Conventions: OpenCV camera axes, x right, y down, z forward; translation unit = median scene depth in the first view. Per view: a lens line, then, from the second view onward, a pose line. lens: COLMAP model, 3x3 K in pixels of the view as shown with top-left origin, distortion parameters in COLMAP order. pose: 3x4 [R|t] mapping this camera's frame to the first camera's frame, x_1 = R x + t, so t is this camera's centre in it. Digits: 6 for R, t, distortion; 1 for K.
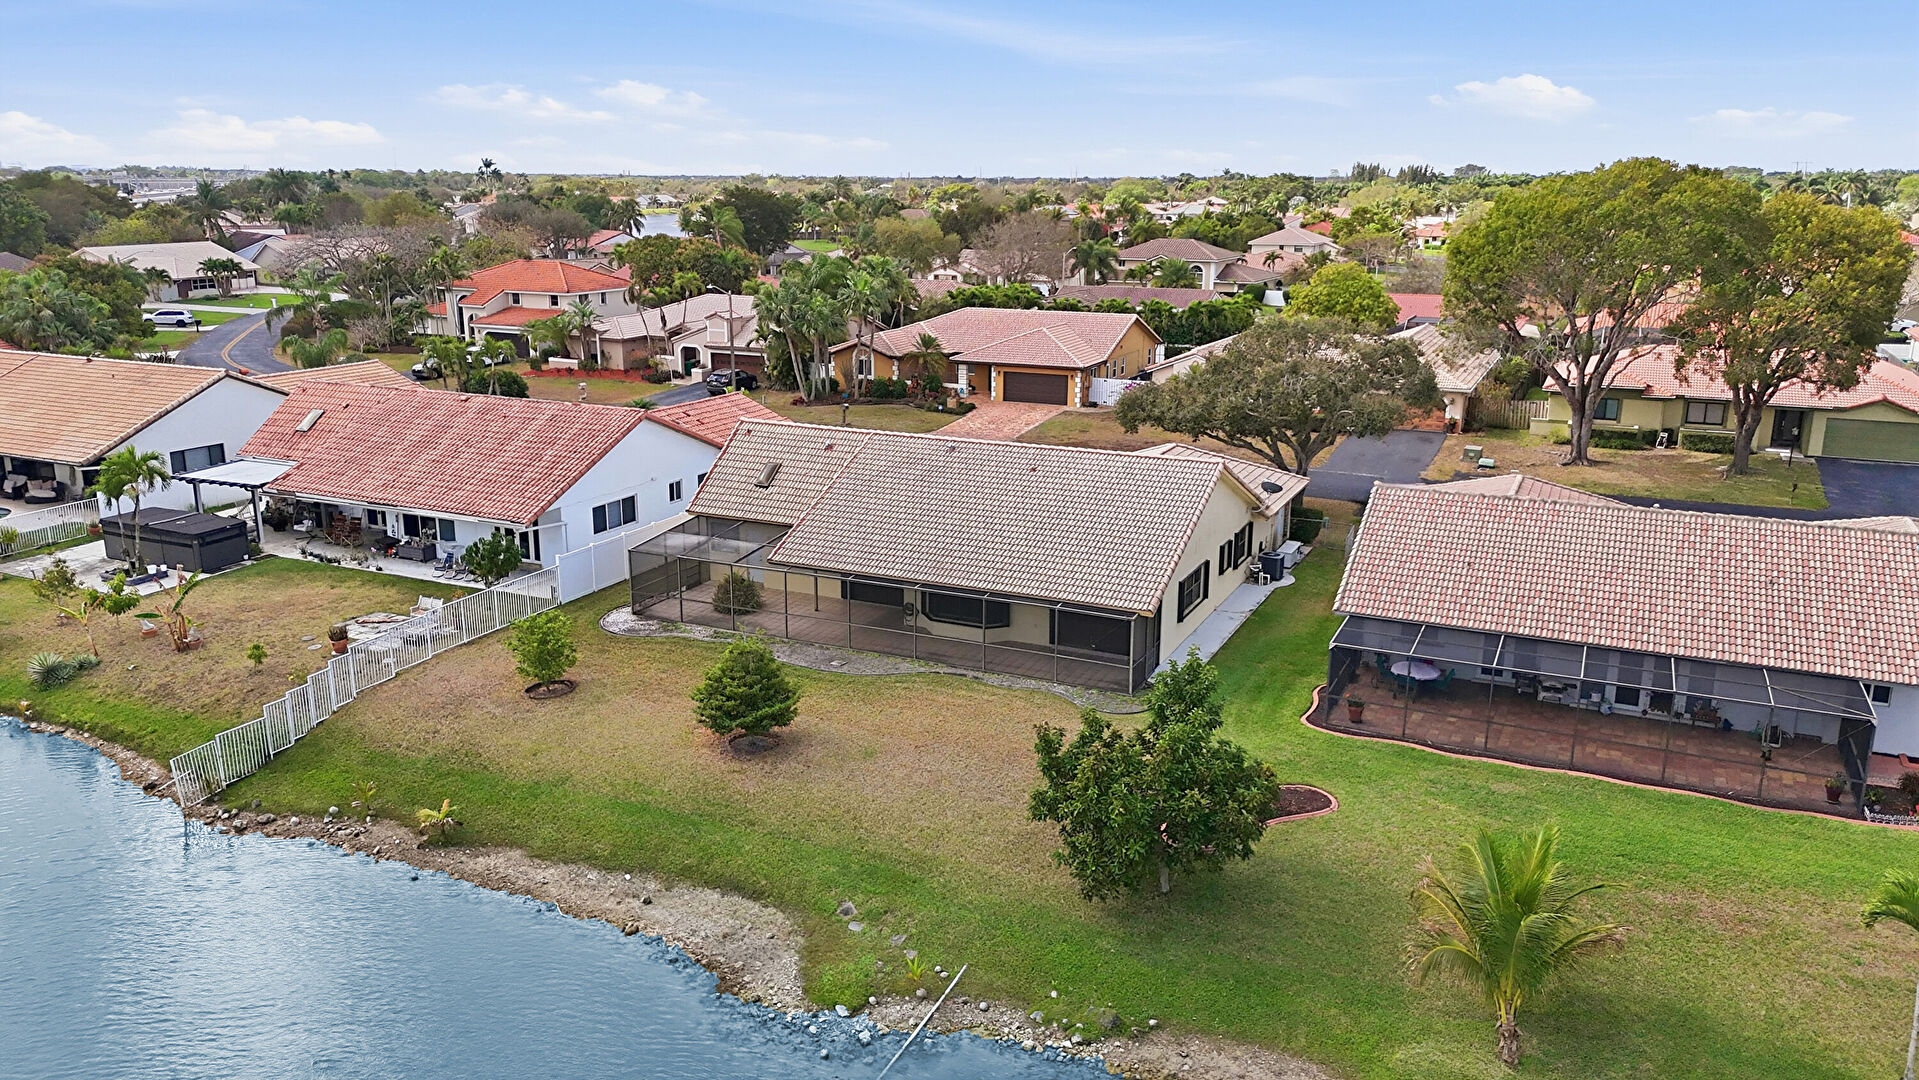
lens RADIAL K [[1407.7, 0, 953.7], [0, 1407.7, 548.7], [0, 0, 1]] dist [0.061261, -0.055739]
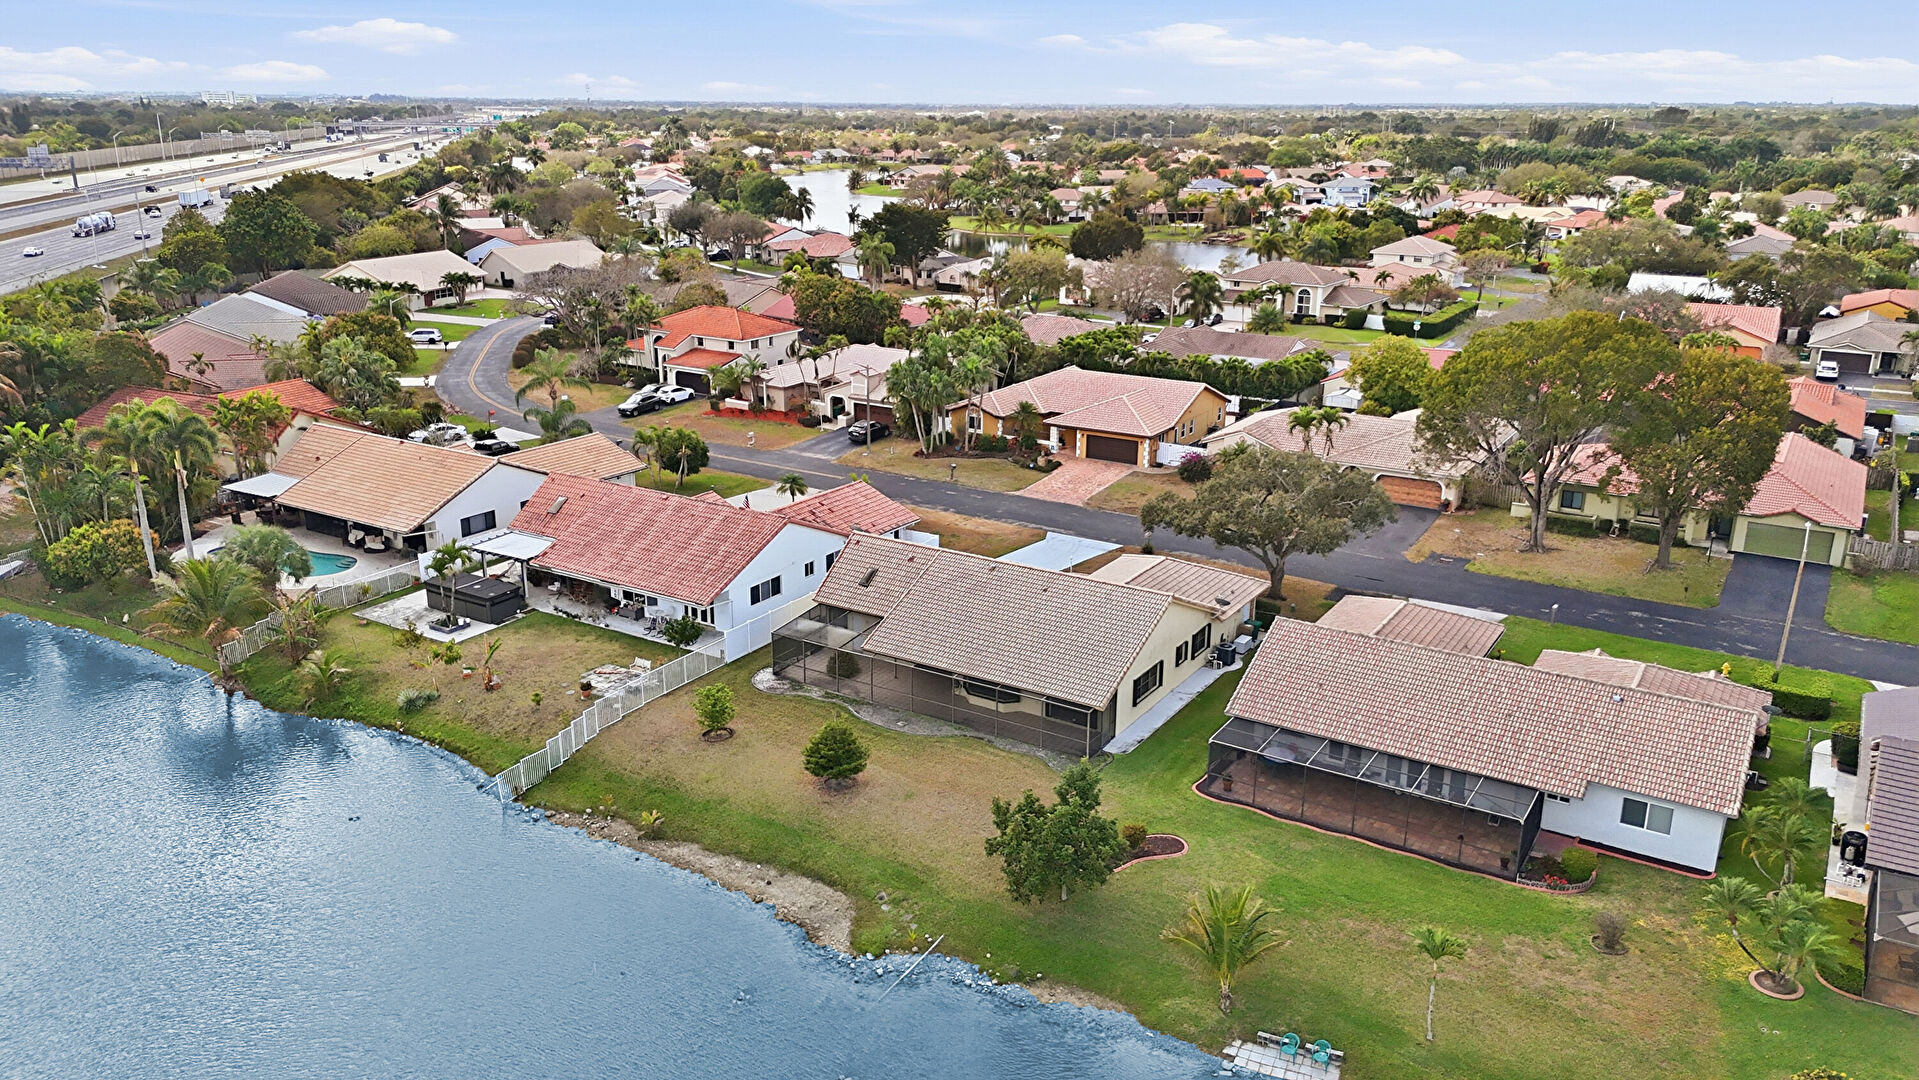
lens RADIAL K [[1407.7, 0, 950.9], [0, 1407.7, 532.0], [0, 0, 1]] dist [0.061261, -0.055739]
pose [[0.992521, 0.037239, -0.116257, 0.118034], [-0.032906, 0.998699, 0.038968, -0.158656], [0.117557, -0.034851, 0.992454, -0.418250]]
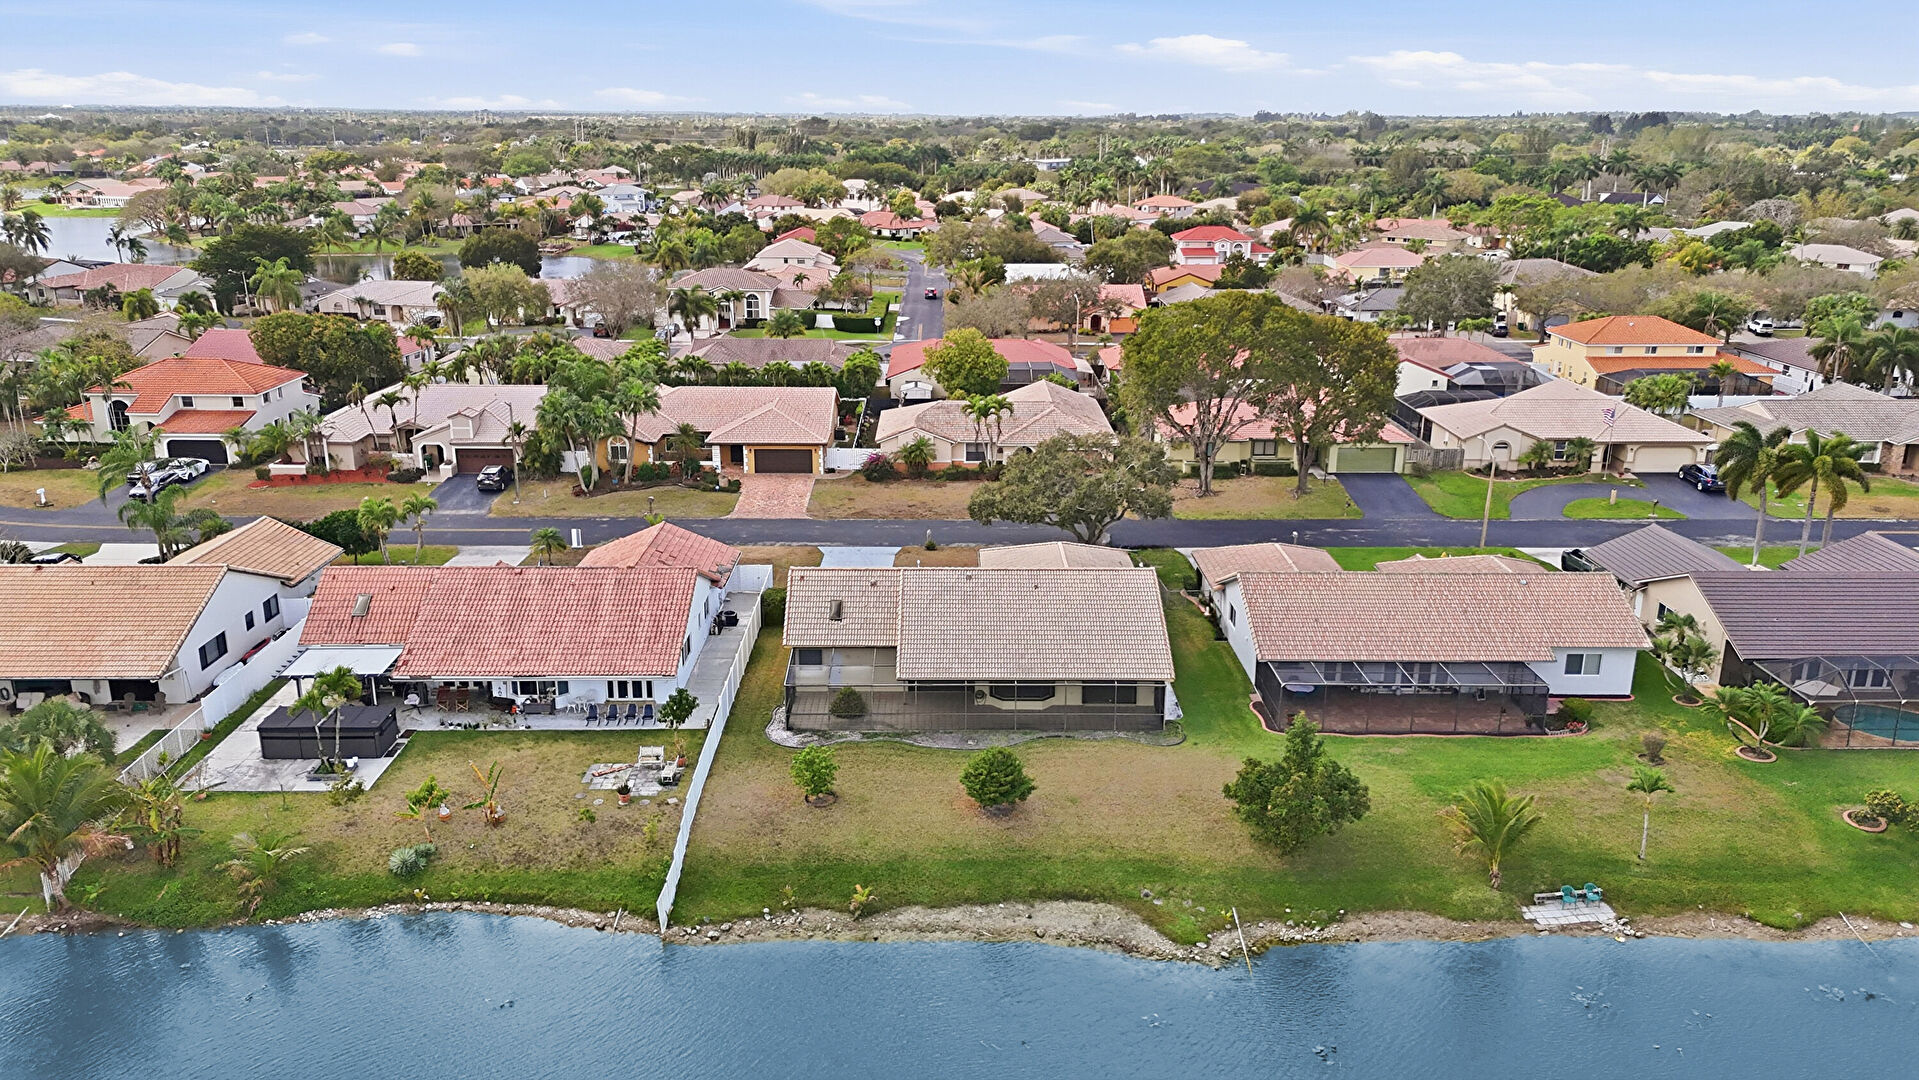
lens RADIAL K [[1407.7, 0, 959.6], [0, 1407.7, 541.6], [0, 0, 1]] dist [0.061261, -0.055739]
pose [[0.898207, -0.125435, 0.421296, -0.600062], [0.109218, 0.992050, 0.062515, -0.193757], [-0.425788, -0.010138, 0.904766, -0.299018]]
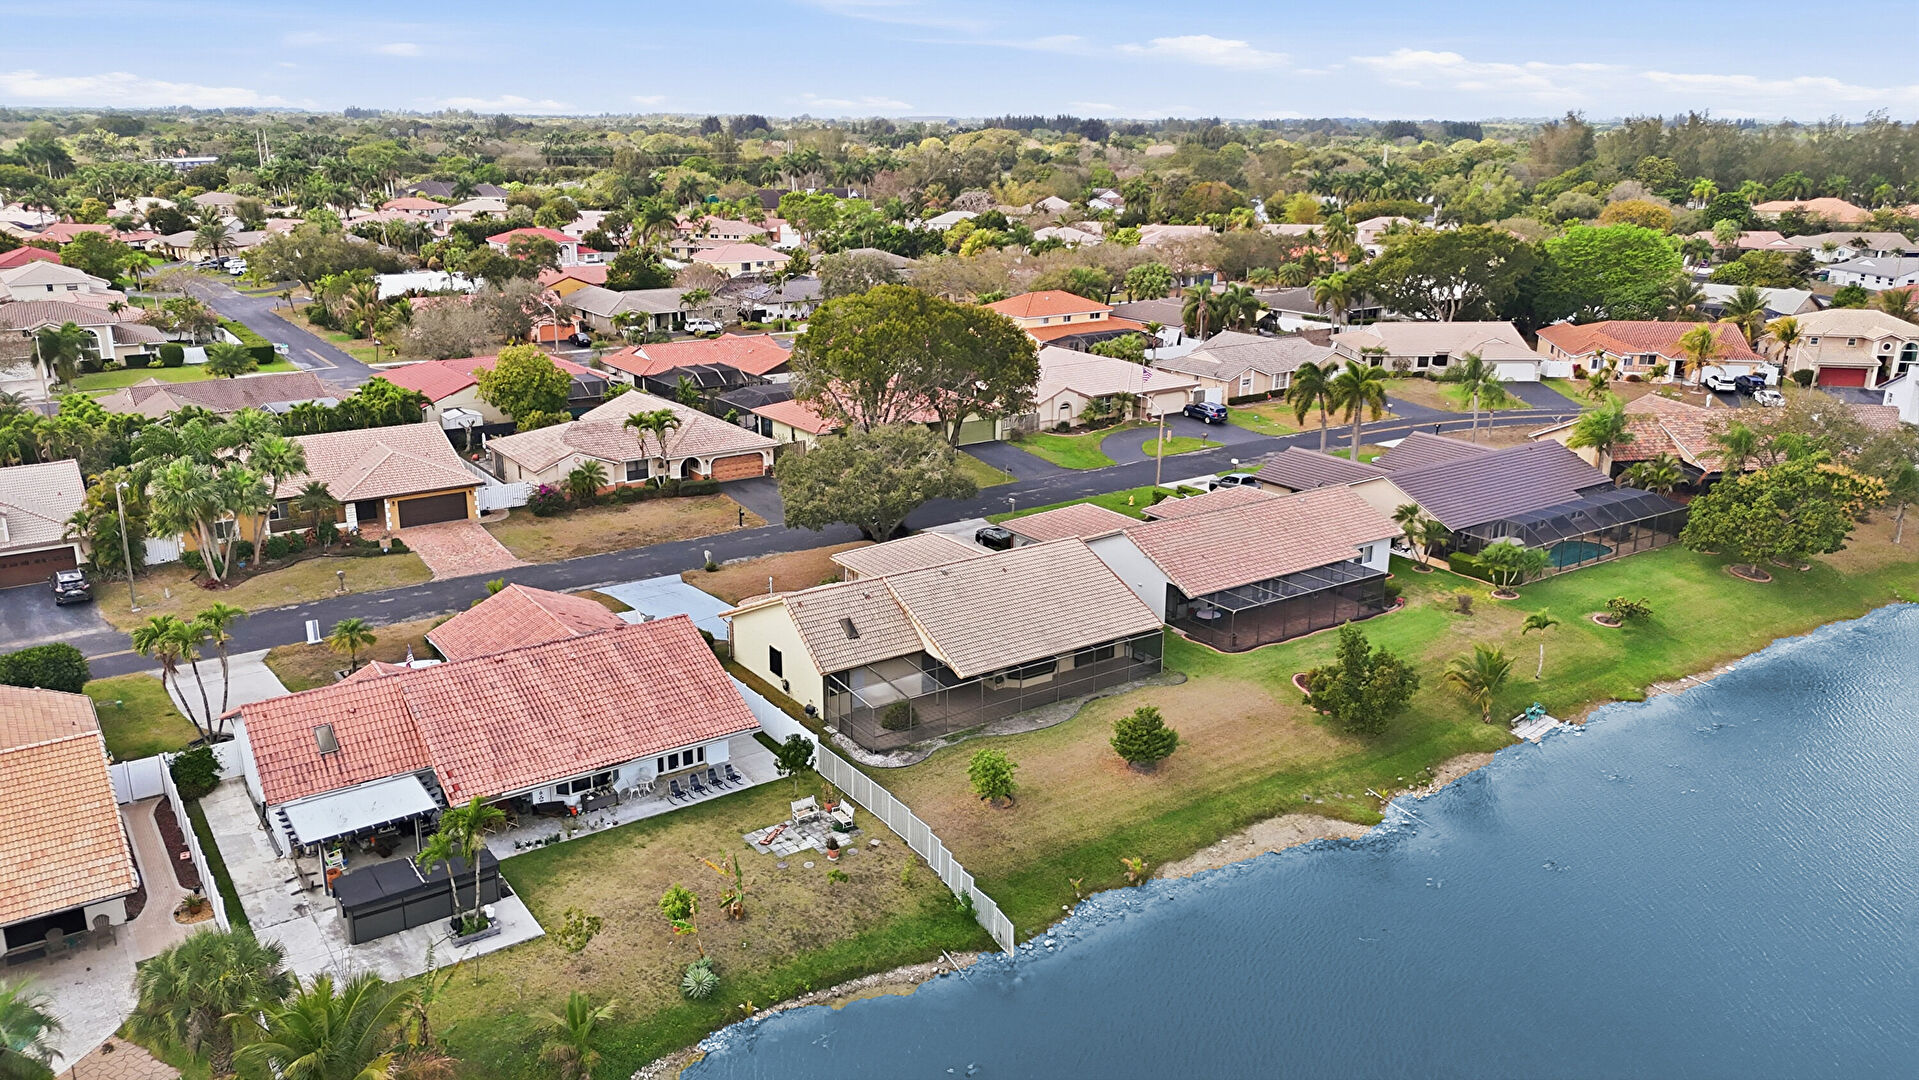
lens RADIAL K [[1407.7, 0, 961.8], [0, 1407.7, 541.4], [0, 0, 1]] dist [0.061261, -0.055739]
pose [[0.488873, -0.247964, 0.836371, -1.190911], [0.214423, 0.963494, 0.160319, -0.327337], [-0.845592, 0.100962, 0.524195, 0.198407]]
